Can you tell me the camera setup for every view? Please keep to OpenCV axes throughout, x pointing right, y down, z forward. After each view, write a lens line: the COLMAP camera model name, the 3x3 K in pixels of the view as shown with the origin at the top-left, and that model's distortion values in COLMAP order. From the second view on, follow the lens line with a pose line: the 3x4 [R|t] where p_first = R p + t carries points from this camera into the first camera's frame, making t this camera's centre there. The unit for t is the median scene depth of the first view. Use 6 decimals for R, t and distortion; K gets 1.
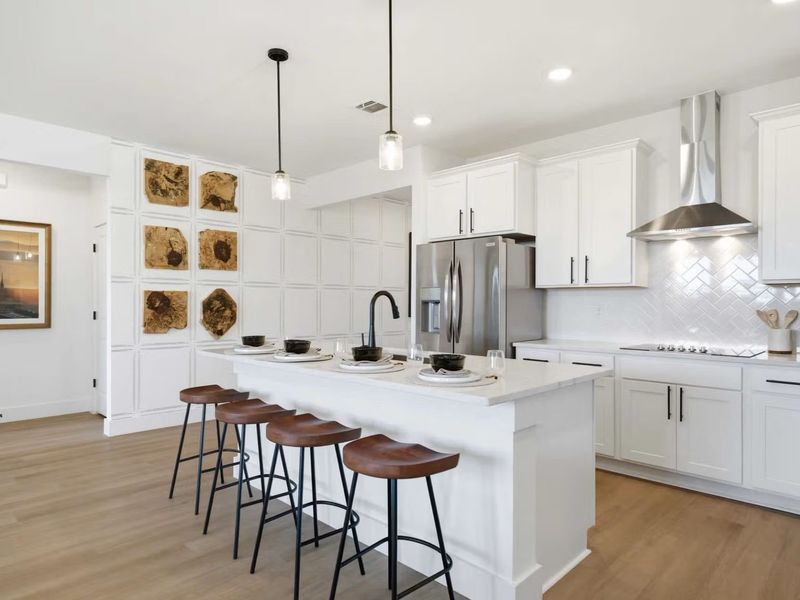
lens RADIAL K [[492.5, 0, 401.0], [0, 492.5, 306.4], [0, 0, 1]] dist [0.003392, 0.001153]
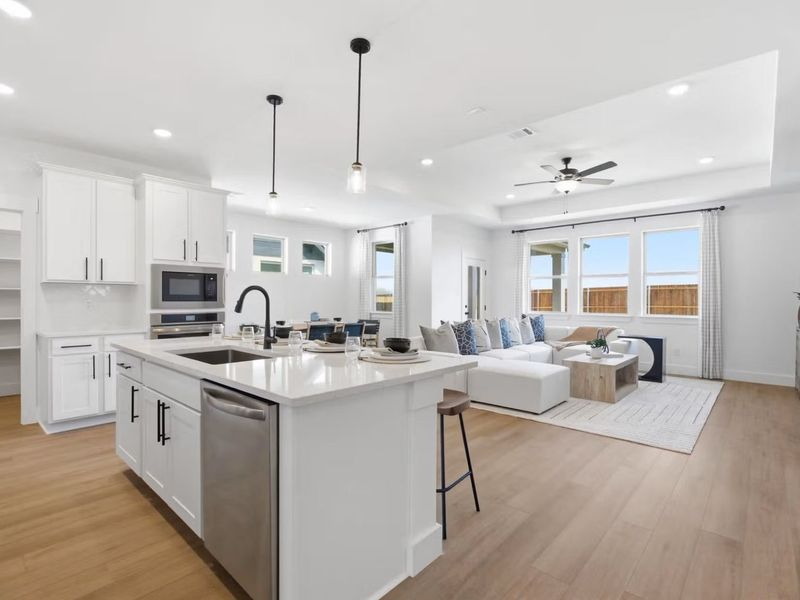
lens RADIAL K [[410.6, 0, 387.7], [0, 410.6, 302.8], [0, 0, 1]] dist [-0.015437, 0.007911]
pose [[-0.999252, -0.005692, -0.038244, -0.184152], [-0.006284, 0.999862, 0.015372, -0.007038], [0.038151, 0.015601, -0.999150, 1.268799]]
